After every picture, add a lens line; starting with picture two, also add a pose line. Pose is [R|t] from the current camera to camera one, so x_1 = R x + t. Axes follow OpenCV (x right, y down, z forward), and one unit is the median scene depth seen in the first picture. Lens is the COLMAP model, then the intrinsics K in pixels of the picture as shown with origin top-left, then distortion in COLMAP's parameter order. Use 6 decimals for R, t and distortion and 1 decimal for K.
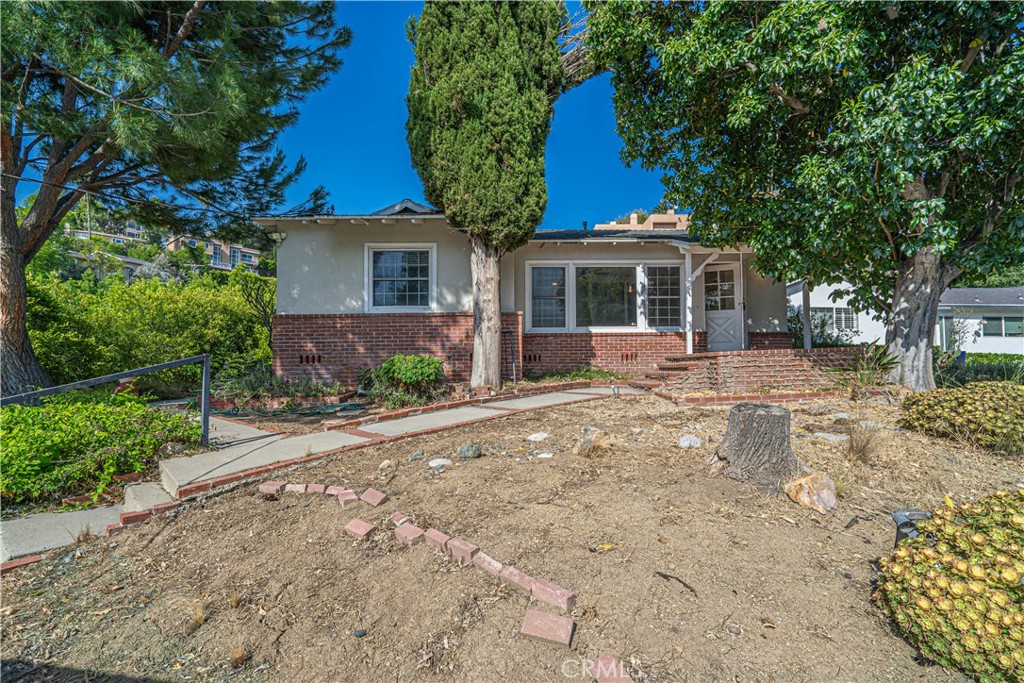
lens RADIAL K [[457.5, 0, 518.0], [0, 457.5, 347.1], [0, 0, 1]] dist [-0.005665, -0.000552]
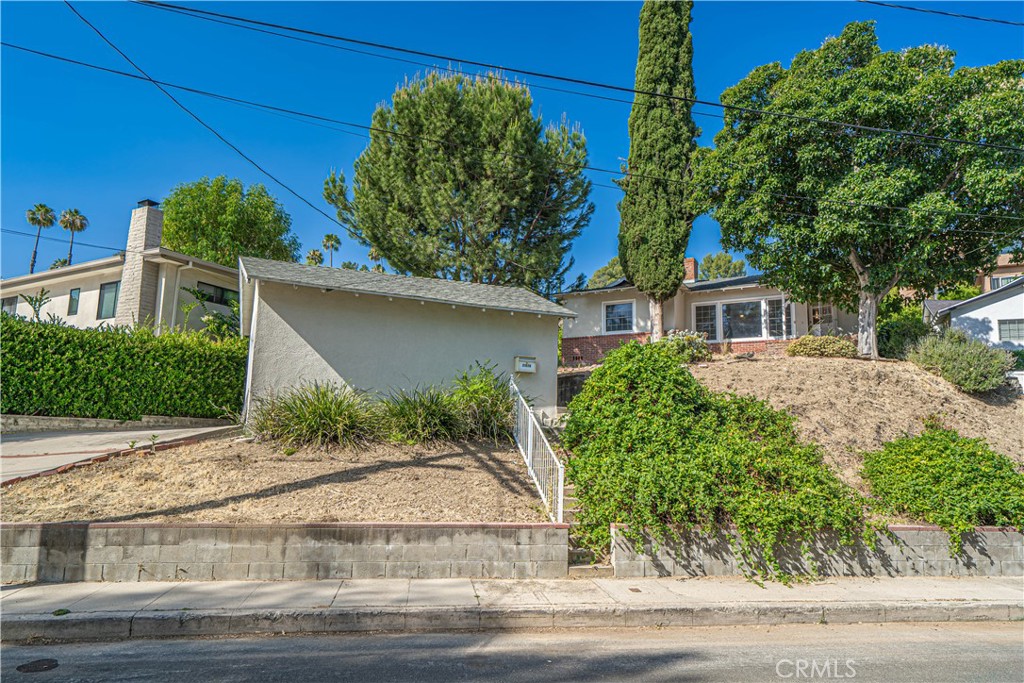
lens RADIAL K [[647.2, 0, 512.0], [0, 647.2, 341.5], [0, 0, 1]] dist [0.000850, 0.000098]
pose [[0.870283, -0.053211, -0.489670, 0.780088], [-0.009684, 0.992107, -0.125022, 0.340870], [0.492458, 0.113547, 0.862898, -1.811136]]
